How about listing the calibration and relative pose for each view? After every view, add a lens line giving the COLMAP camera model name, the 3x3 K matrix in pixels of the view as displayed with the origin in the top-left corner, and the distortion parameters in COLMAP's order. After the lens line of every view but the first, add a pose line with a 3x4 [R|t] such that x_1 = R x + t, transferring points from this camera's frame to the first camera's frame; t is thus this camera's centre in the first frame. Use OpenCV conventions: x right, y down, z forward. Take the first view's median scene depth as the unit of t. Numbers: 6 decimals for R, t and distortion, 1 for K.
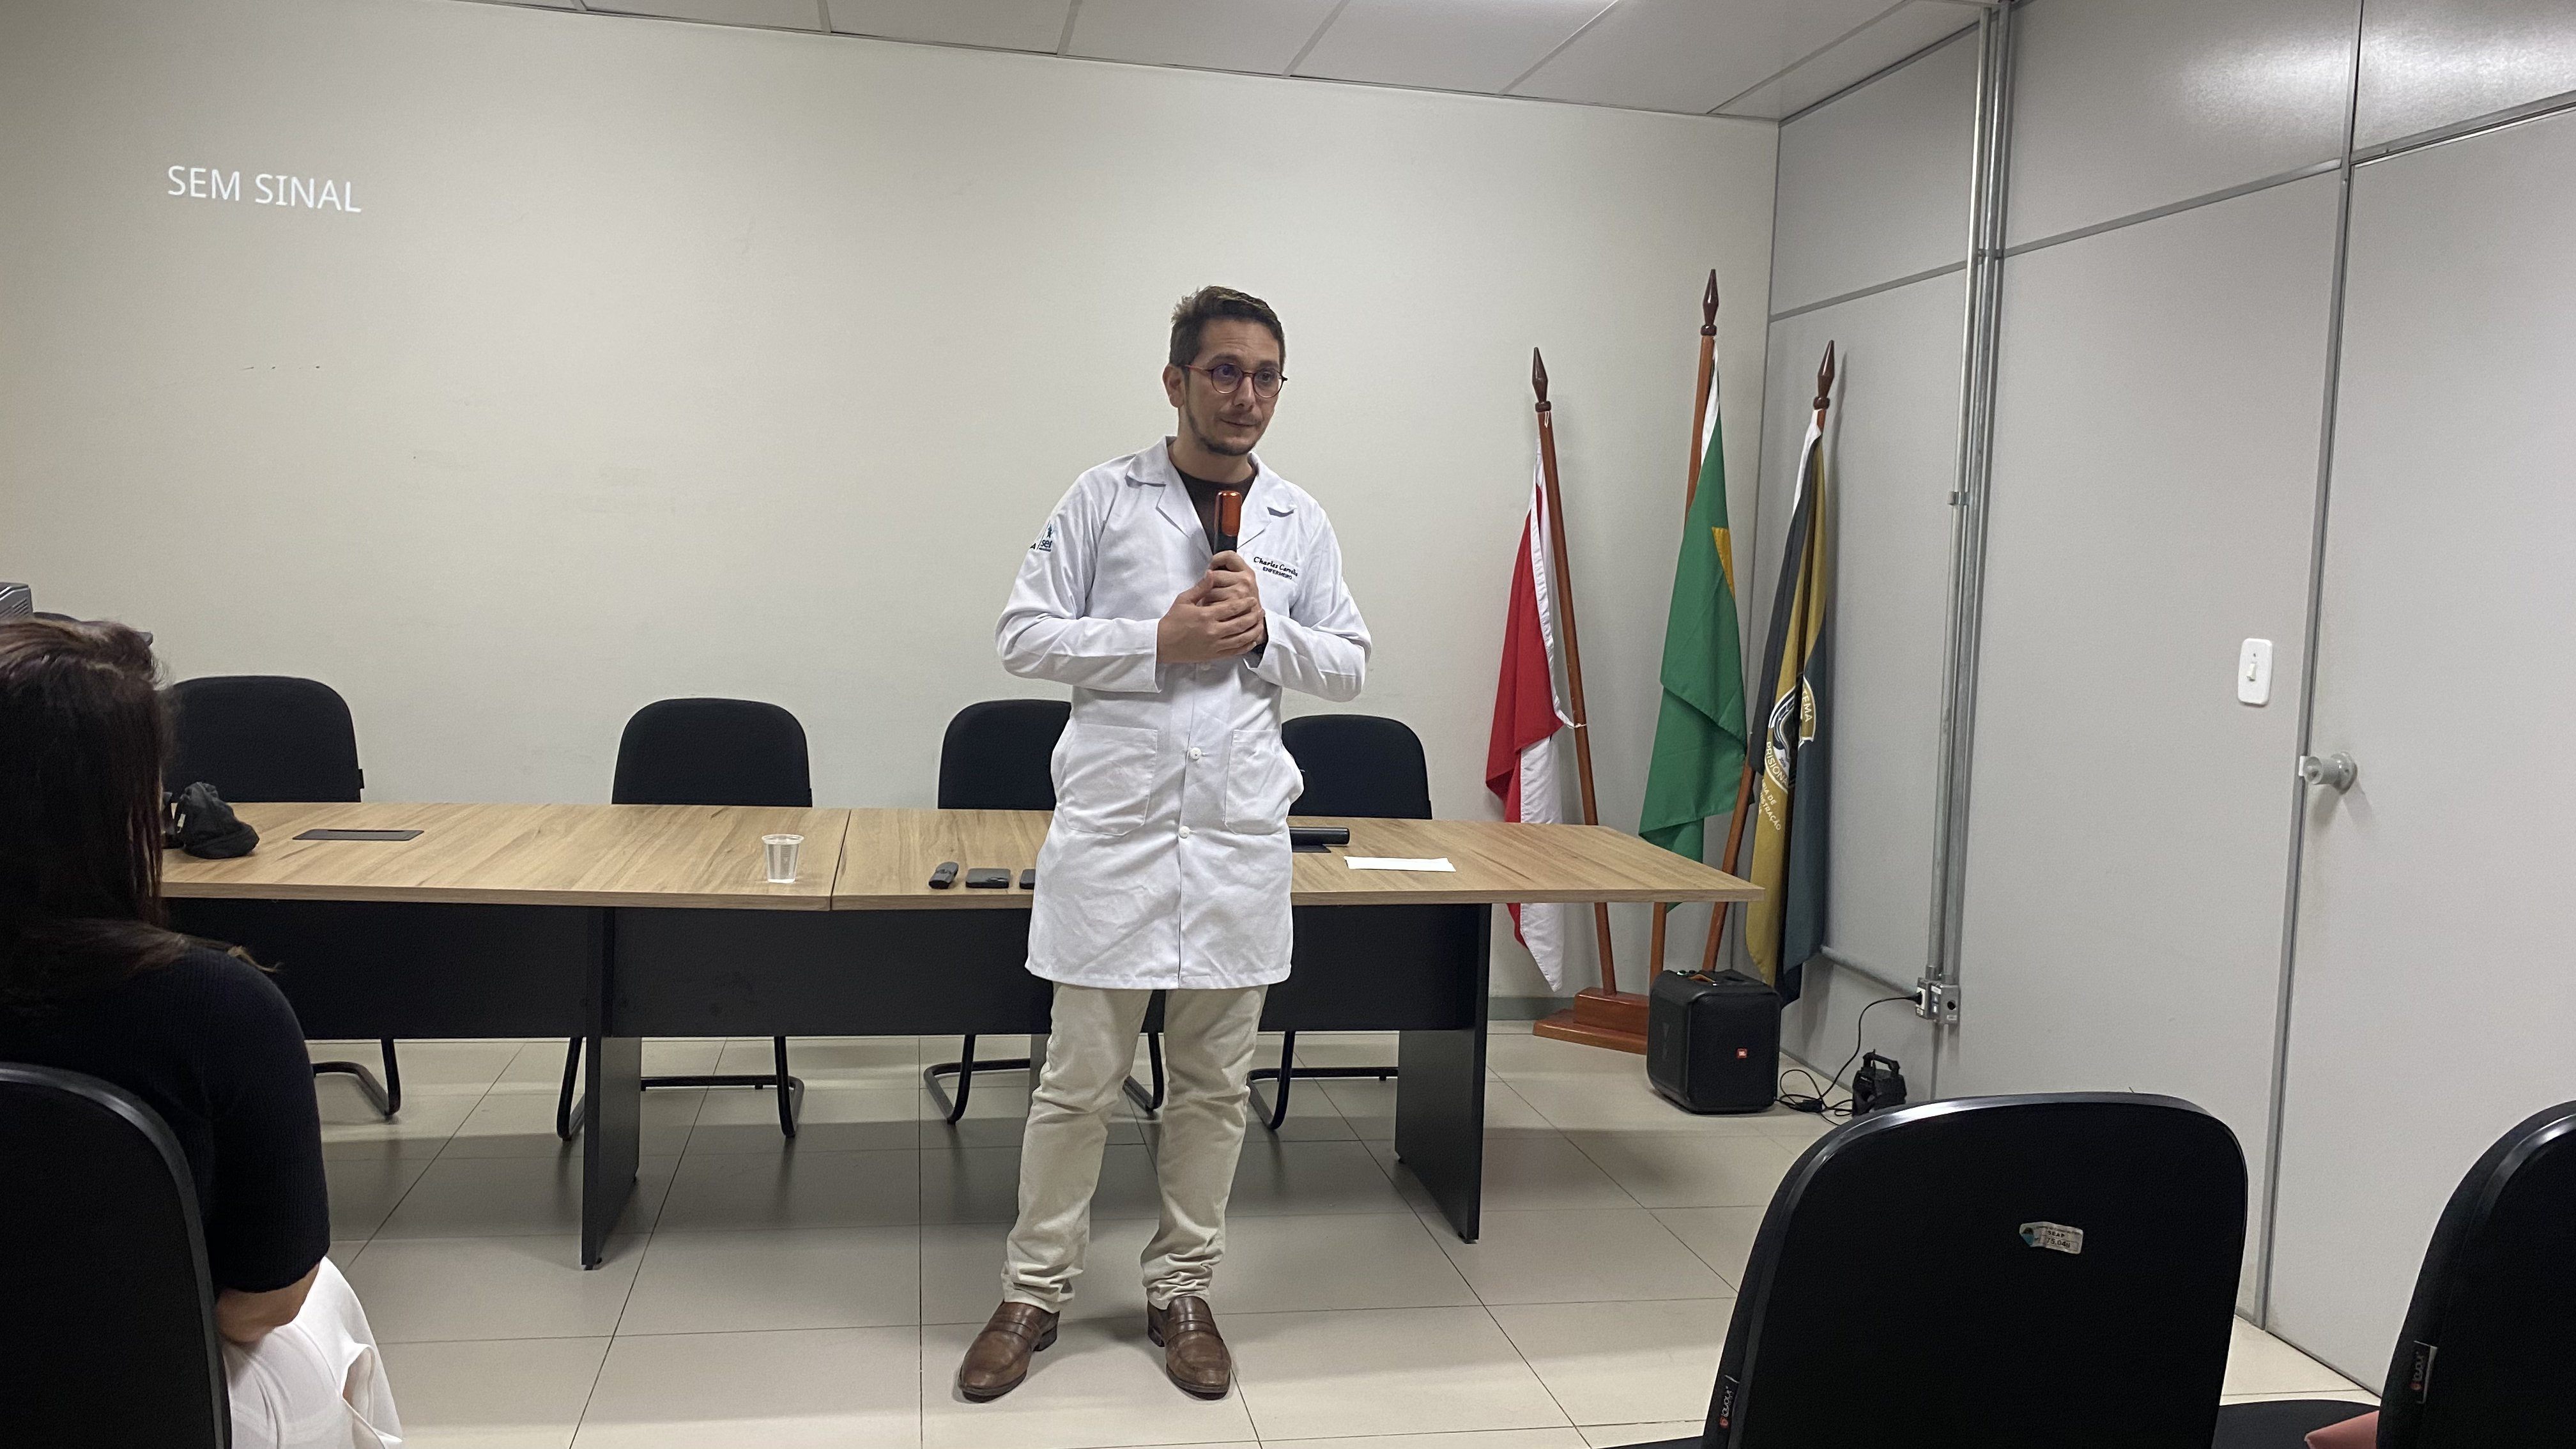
lens RADIAL K [[1885.3, 0, 1288.0], [0, 1885.3, 724.5], [0, 0, 1]] dist [0.111468, -0.002346]
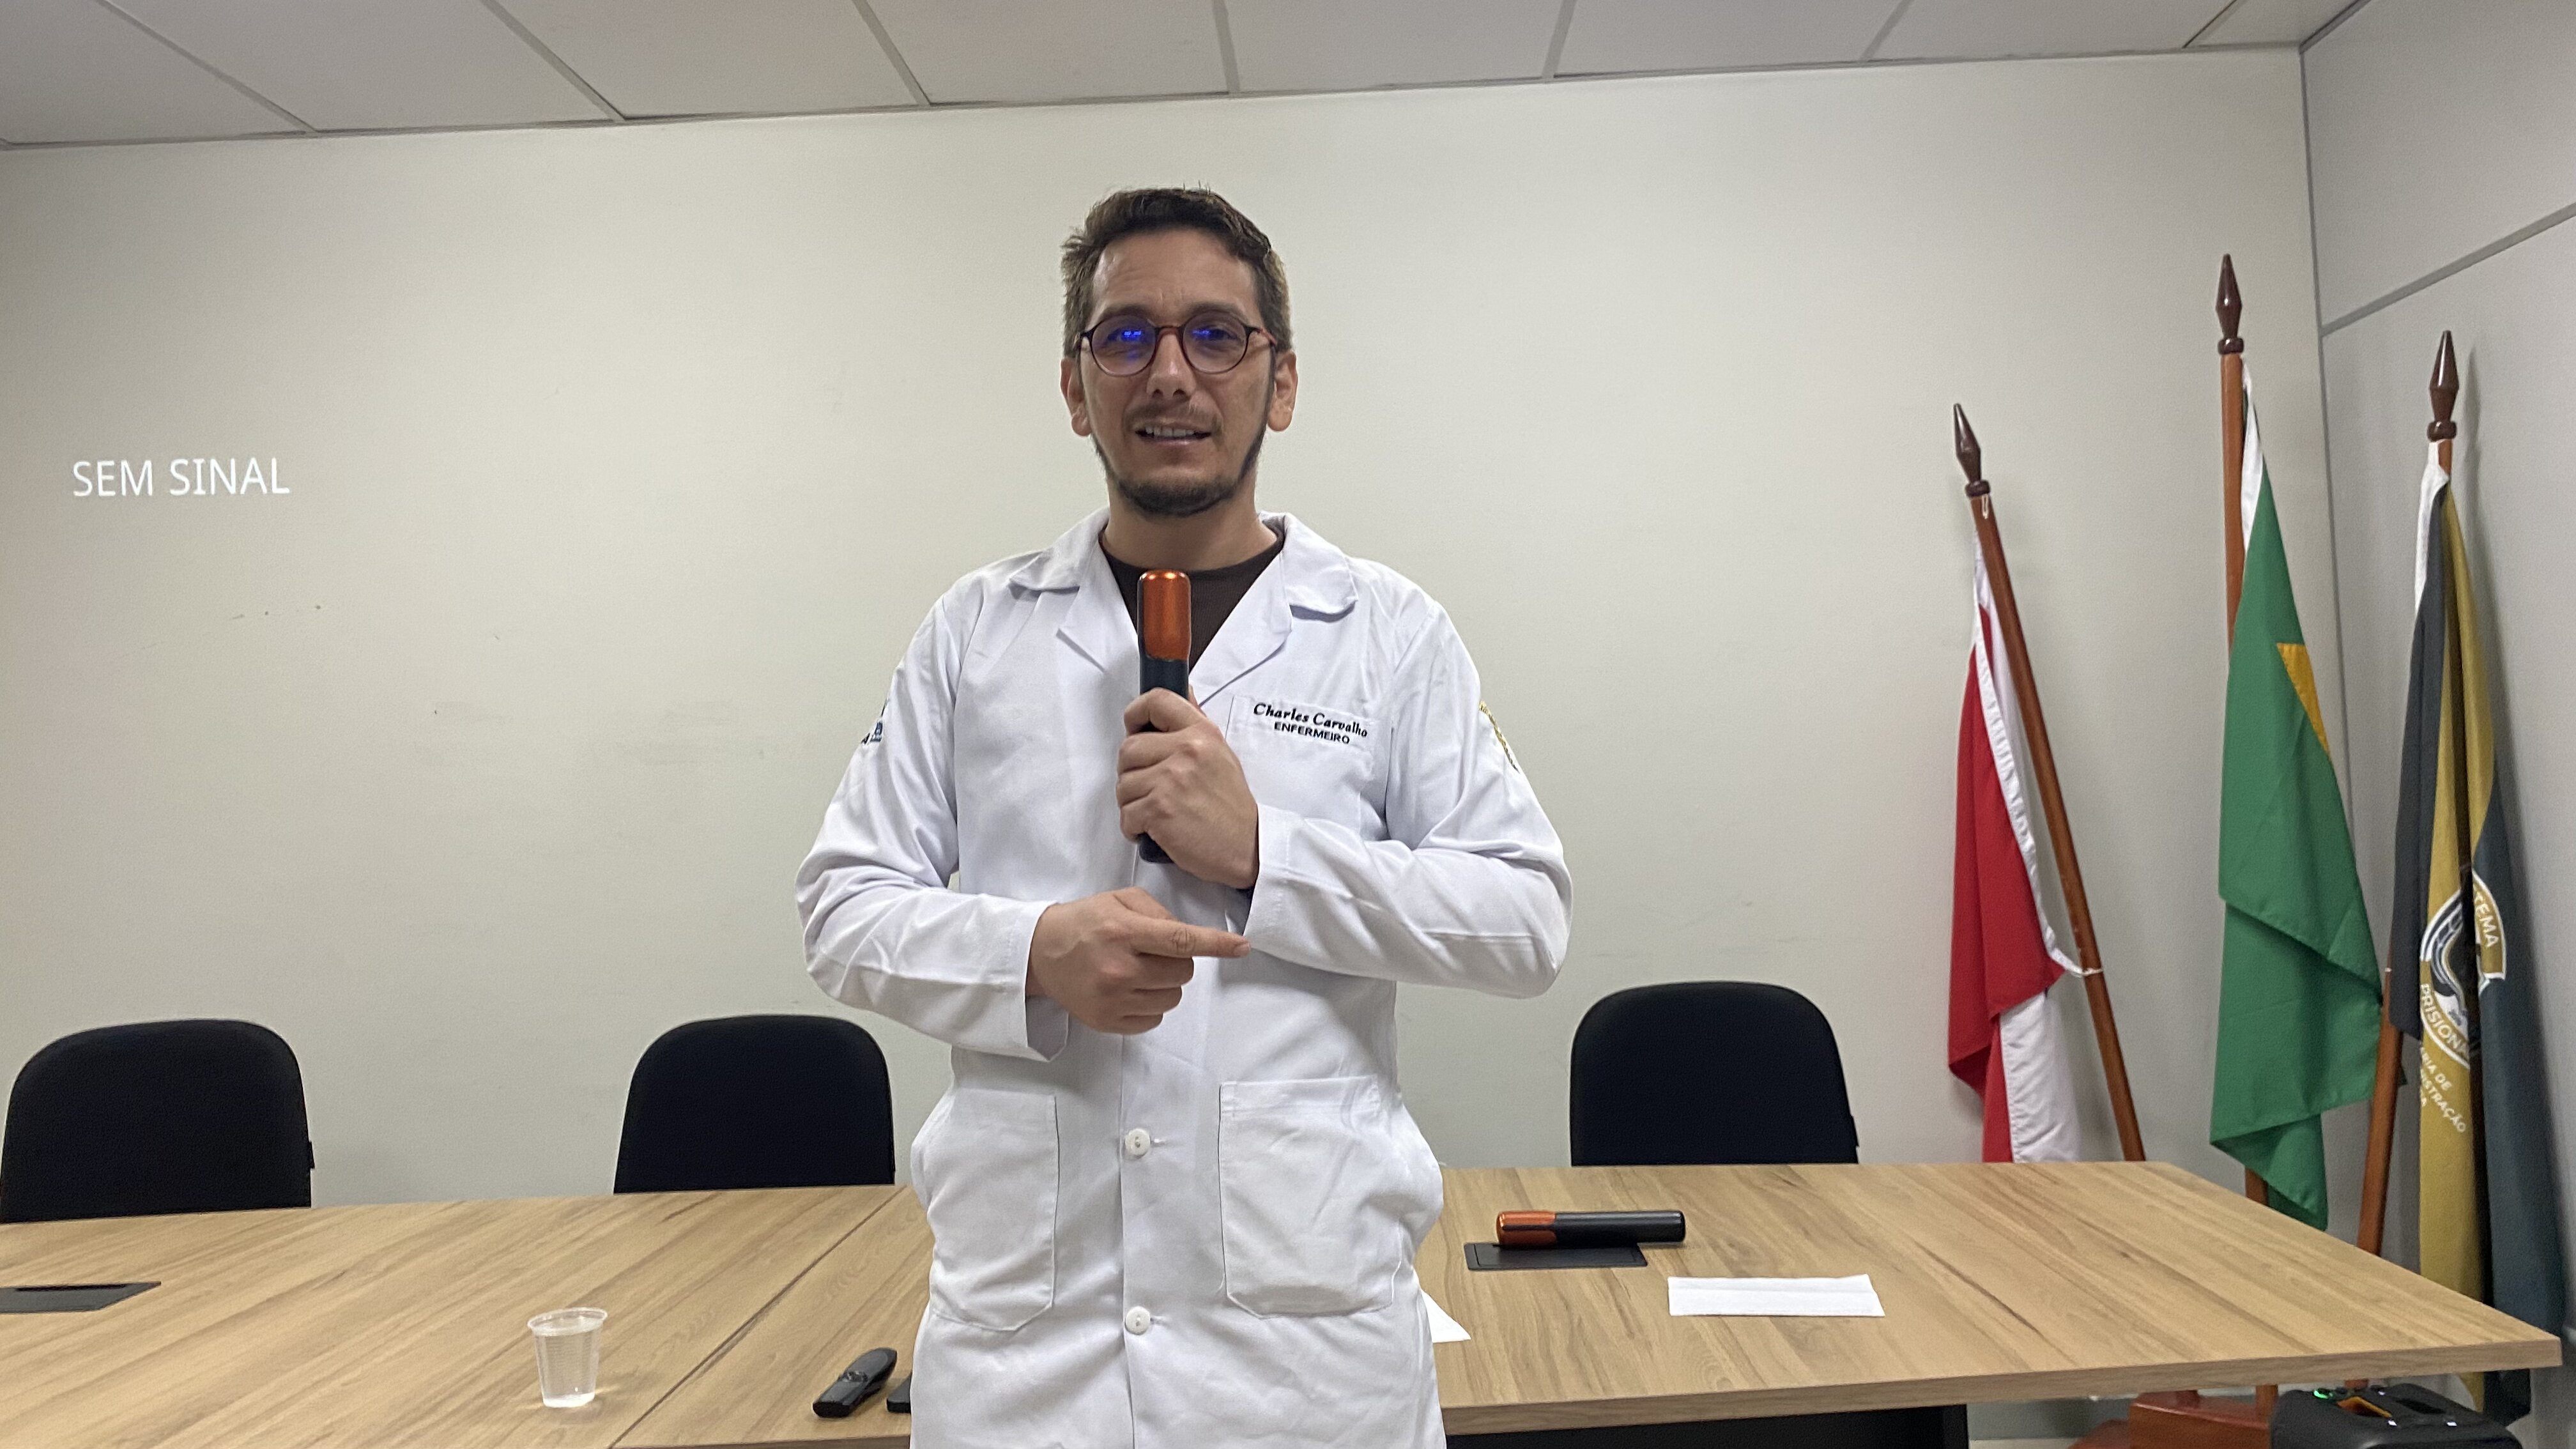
lens RADIAL K [[2041.6, 0, 1294.2], [0, 2041.6, 704.7], [0, 0, 1]] dist [0.006944, -0.006718]
pose [[0.976542, -0.085448, -0.197648, 0.038505], [0.059736, 0.989370, -0.132582, -0.014176], [0.206876, 0.117666, 0.971266, 0.284740]]
